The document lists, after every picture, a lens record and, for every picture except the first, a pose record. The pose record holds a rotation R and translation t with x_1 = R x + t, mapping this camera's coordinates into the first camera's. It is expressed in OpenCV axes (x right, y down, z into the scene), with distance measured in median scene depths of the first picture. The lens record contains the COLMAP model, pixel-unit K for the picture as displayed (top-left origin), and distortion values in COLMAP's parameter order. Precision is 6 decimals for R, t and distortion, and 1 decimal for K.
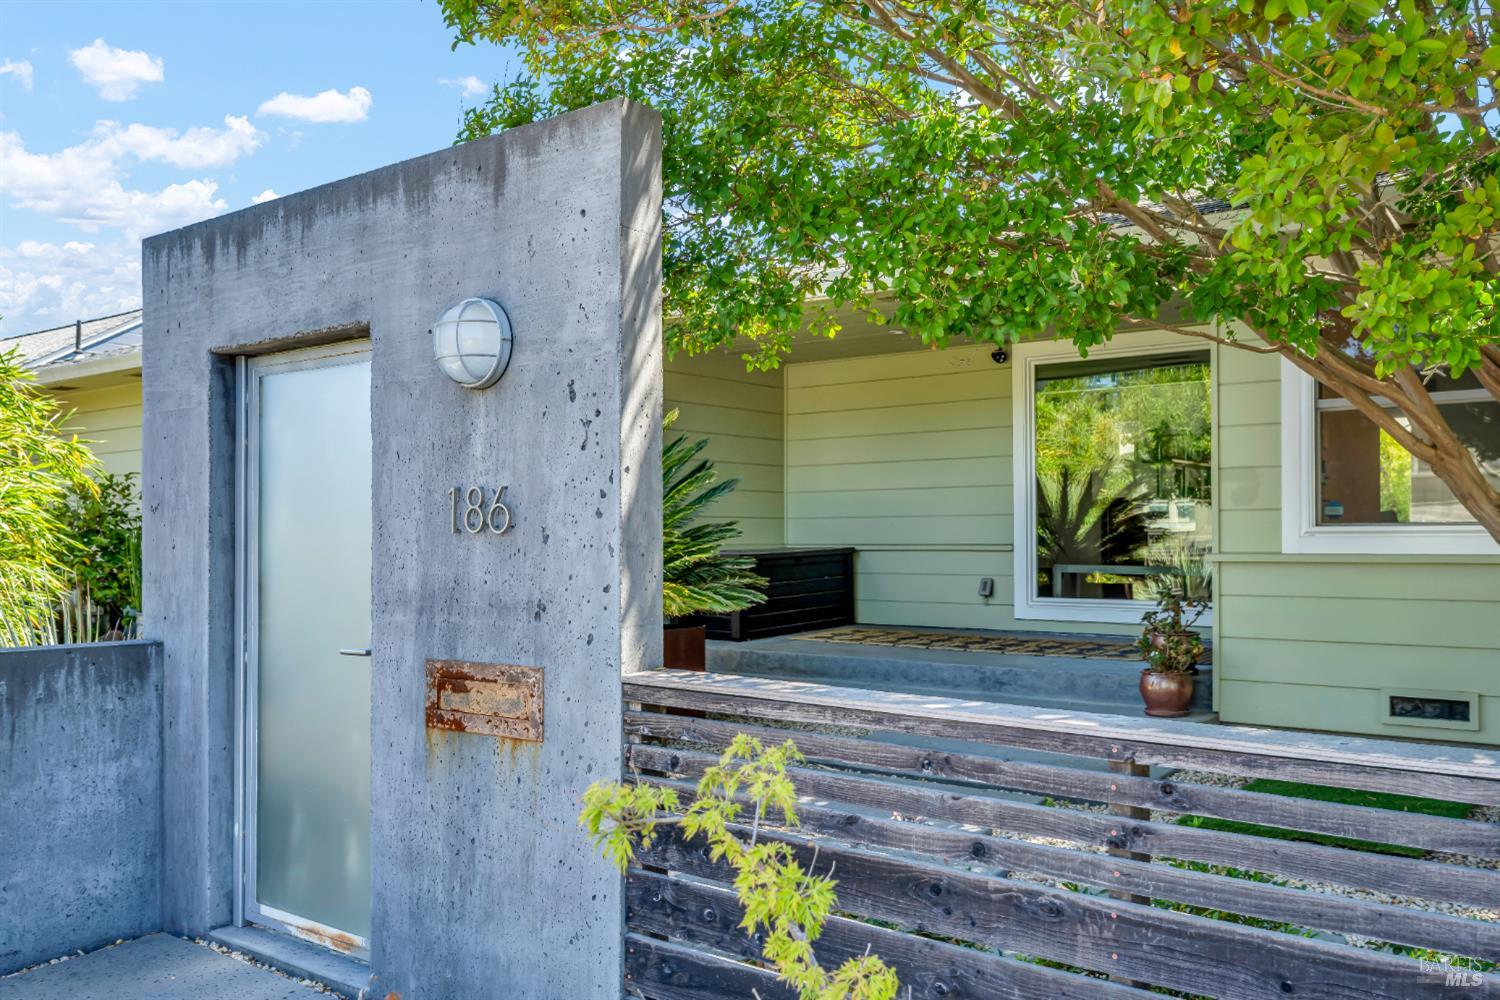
lens RADIAL K [[1163.0, 0, 750.0], [0, 1163.0, 500.0], [0, 0, 1]] dist [-0.004870, -0.004853]
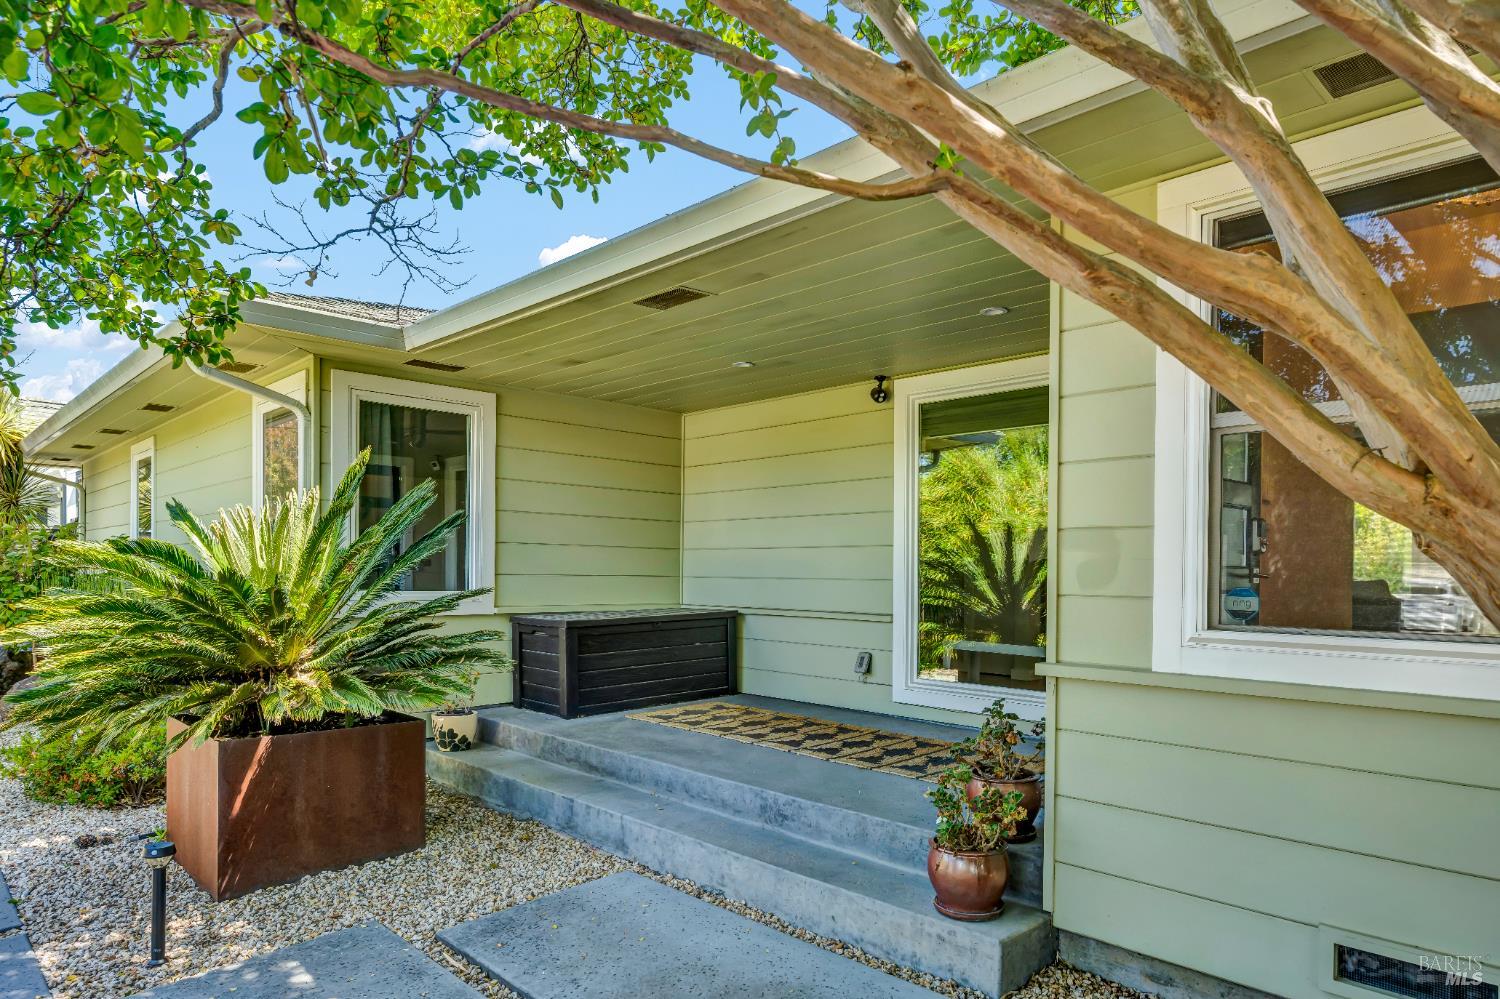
lens RADIAL K [[888.7, 0, 749.3], [0, 888.7, 565.0], [0, 0, 1]] dist [0.023861, 0.000309]
pose [[0.992370, 0.014542, -0.122435, 0.198248], [-0.012040, 0.999704, 0.021155, -0.010956], [0.122706, -0.019520, 0.992251, 0.331757]]
